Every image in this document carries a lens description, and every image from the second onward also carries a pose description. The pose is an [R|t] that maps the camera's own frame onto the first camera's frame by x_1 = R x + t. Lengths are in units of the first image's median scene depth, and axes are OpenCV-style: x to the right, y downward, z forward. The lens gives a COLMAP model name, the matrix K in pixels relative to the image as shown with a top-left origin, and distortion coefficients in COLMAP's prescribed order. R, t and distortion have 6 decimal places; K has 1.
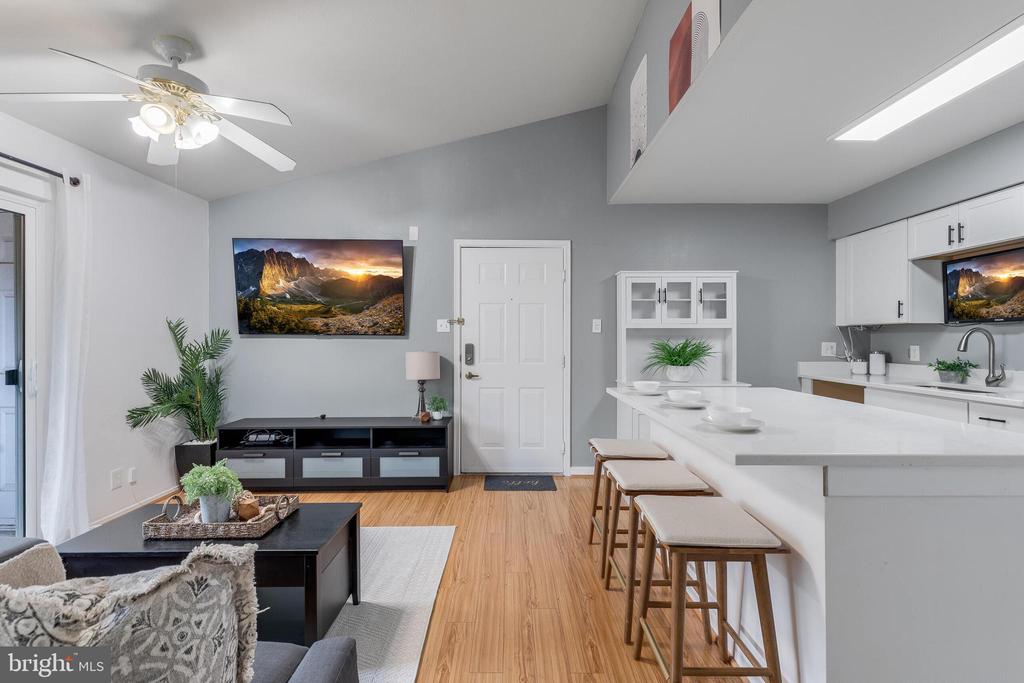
lens RADIAL K [[459.5, 0, 509.8], [0, 459.5, 339.4], [0, 0, 1]] dist [0.001820, 0.000078]
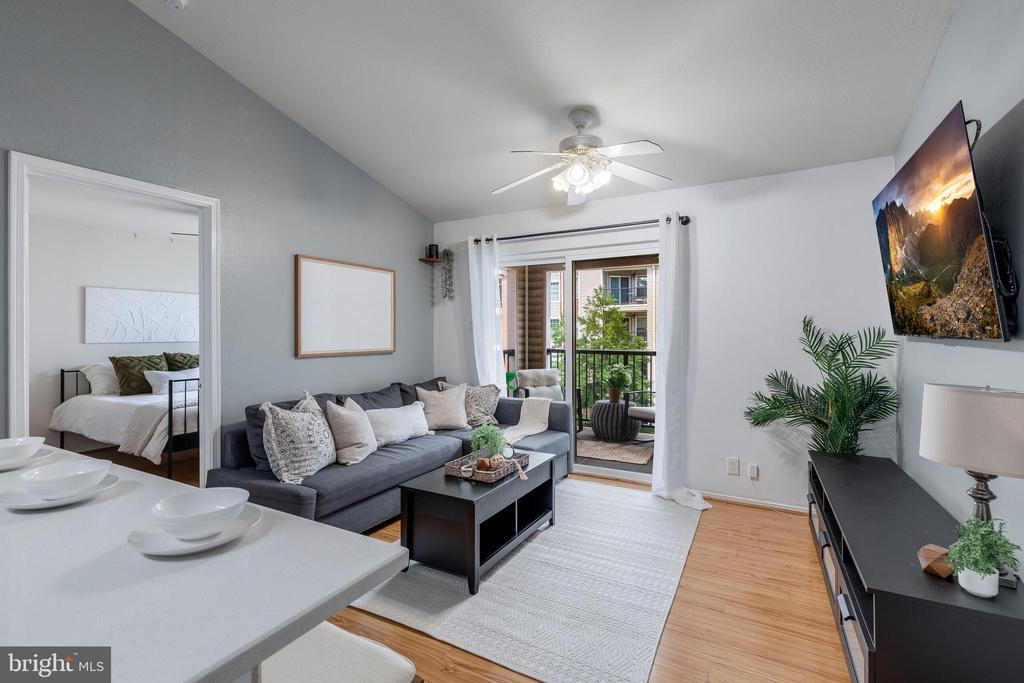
lens RADIAL K [[462.4, 0, 511.5], [0, 462.4, 331.8], [0, 0, 1]] dist [0.002206, -0.000499]
pose [[-0.481983, 0.000203, -0.876181, 0.301454], [-0.000044, 1.000000, 0.000255, -0.016972], [0.876181, 0.000161, -0.481983, 0.858192]]
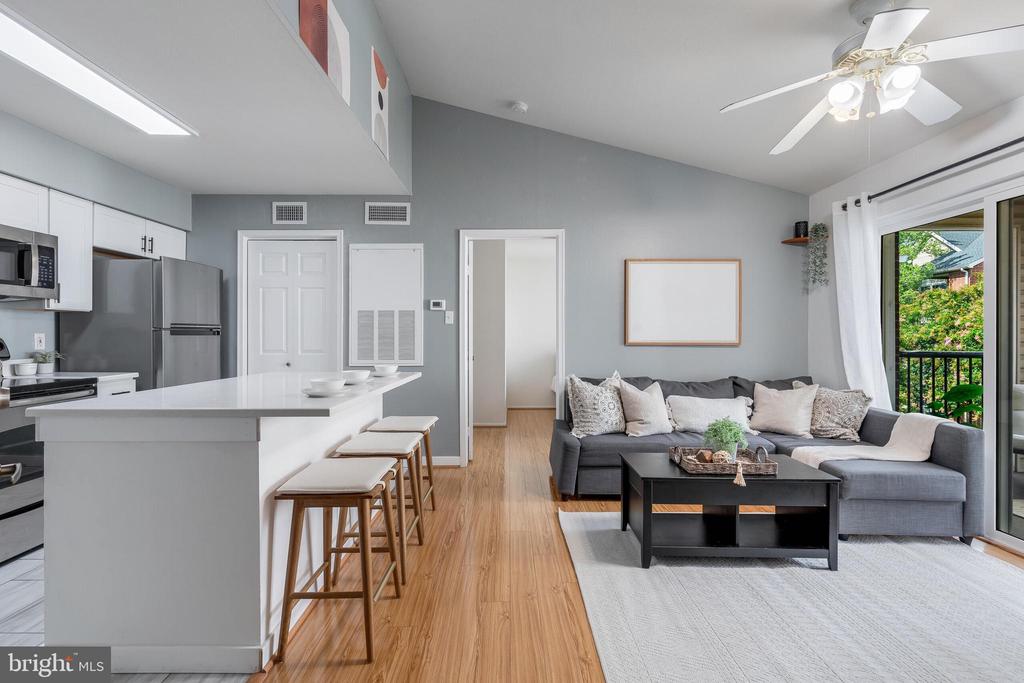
lens RADIAL K [[462.8, 0, 512.0], [0, 462.8, 341.5], [0, 0, 1]] dist [0.003994, -0.000242]
pose [[-0.999953, -0.002513, -0.009392, -0.002753], [-0.002662, 0.999871, 0.015838, 0.008710], [0.009351, 0.015862, -0.999830, 1.132632]]
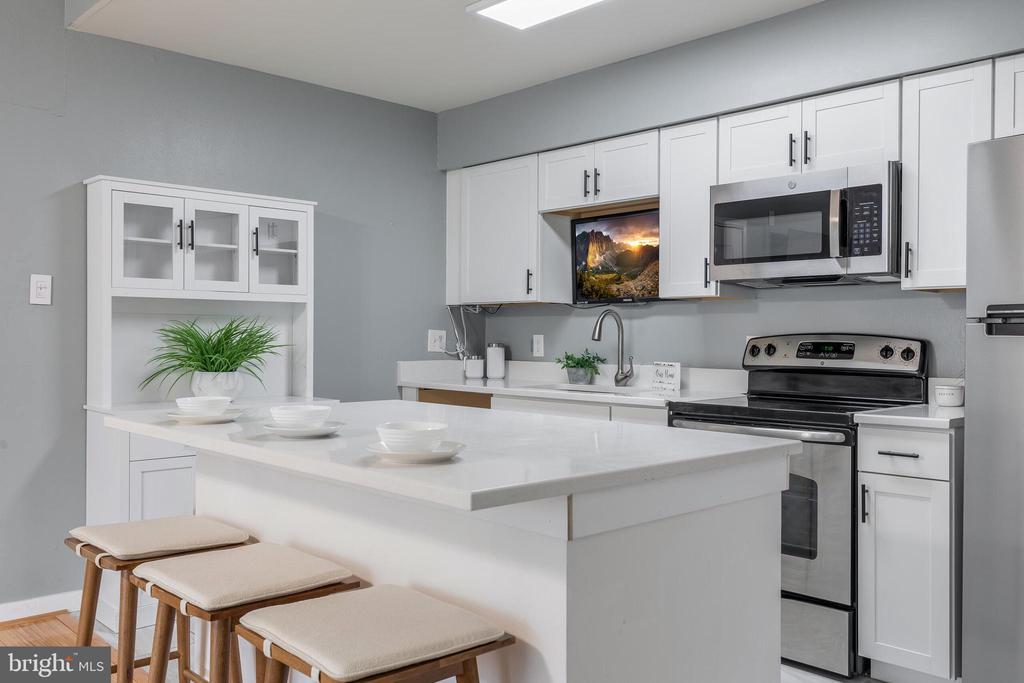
lens RADIAL K [[875.6, 0, 512.0], [0, 875.6, 341.5], [0, 0, 1]] dist [-0.002967, 0.001511]
pose [[0.723002, 0.000674, 0.690845, -0.075905], [-0.006034, 0.999968, 0.005340, 0.015574], [-0.690819, -0.008030, 0.722983, 0.047913]]
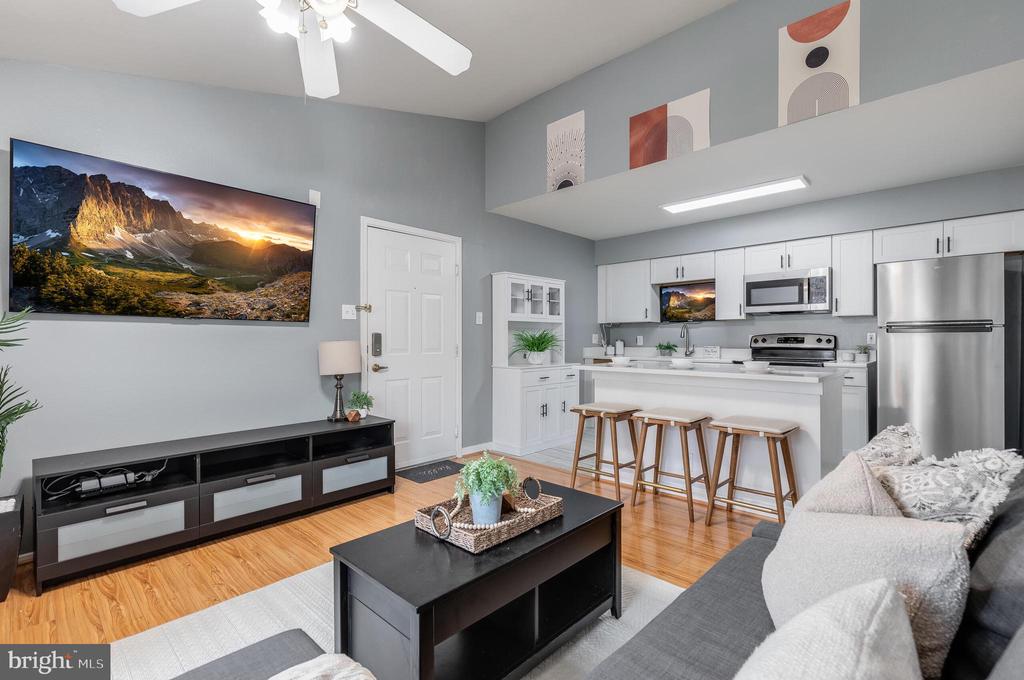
lens RADIAL K [[462.8, 0, 512.0], [0, 462.8, 340.0], [0, 0, 1]] dist [0.003994, -0.000242]
pose [[0.686276, -0.002063, 0.727338, -0.598087], [0.002701, 0.999996, 0.000288, 0.024718], [-0.727336, 0.001767, 0.686279, 0.177662]]
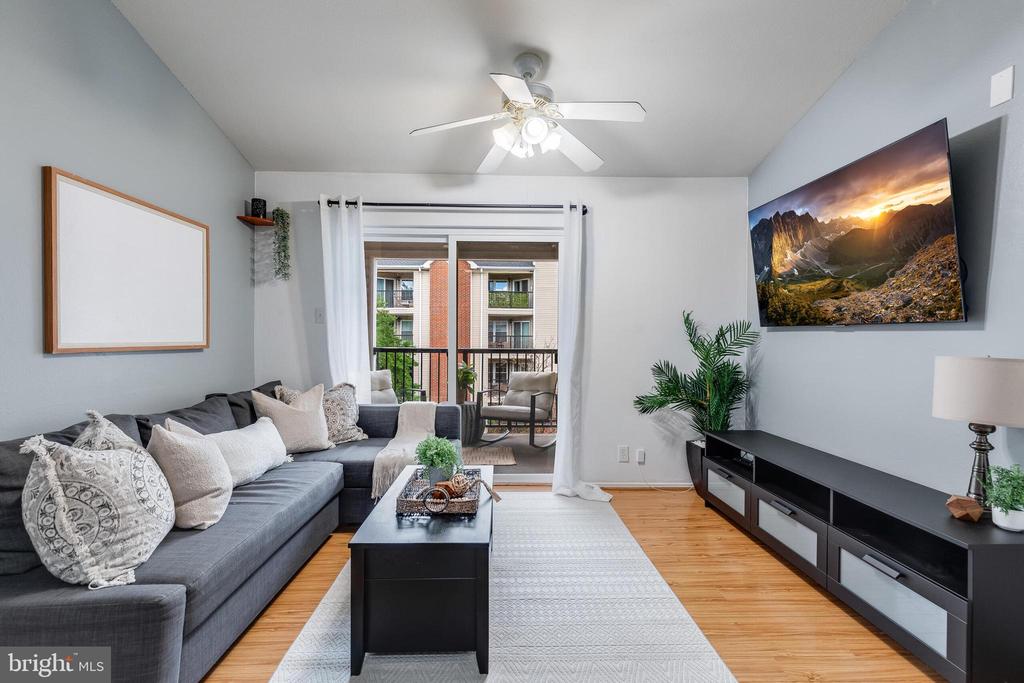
lens RADIAL K [[462.8, 0, 512.0], [0, 462.8, 341.5], [0, 0, 1]] dist [0.003994, -0.000242]
pose [[0.030604, 0.009301, -0.999488, 0.230491], [-0.008341, 0.999924, 0.009050, 0.010927], [0.999497, 0.008060, 0.030680, 0.547654]]
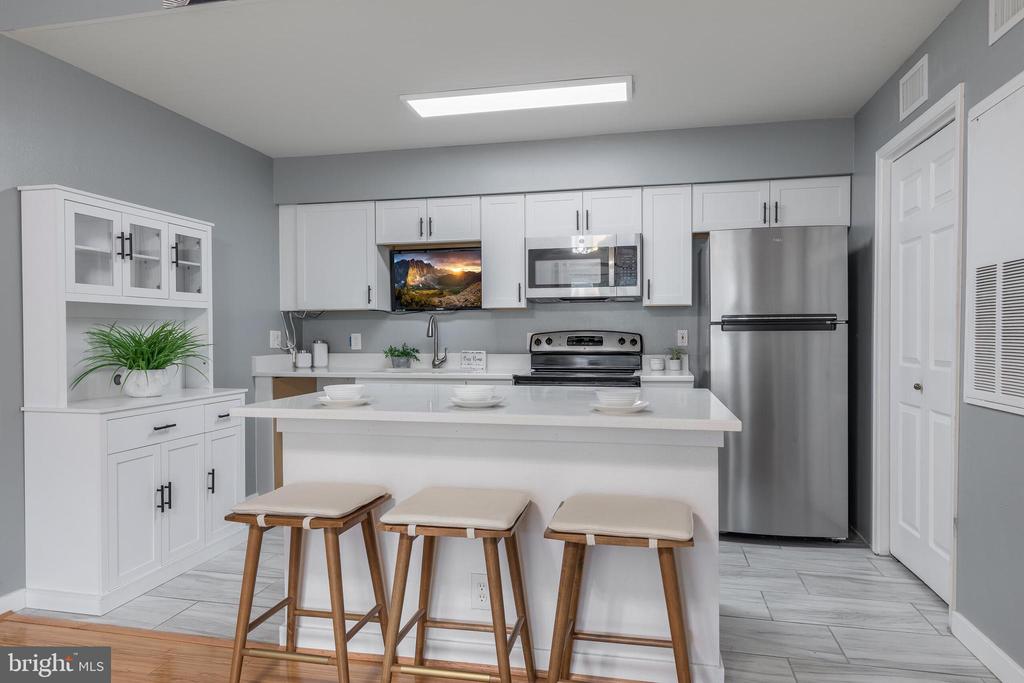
lens RADIAL K [[638.0, 0, 512.0], [0, 638.0, 341.5], [0, 0, 1]] dist [0.000708, -0.002836]
pose [[0.209242, -0.013351, 0.977773, -0.327247], [0.005858, 0.999906, 0.012400, 0.014272], [-0.977846, 0.003133, 0.209301, 0.372593]]
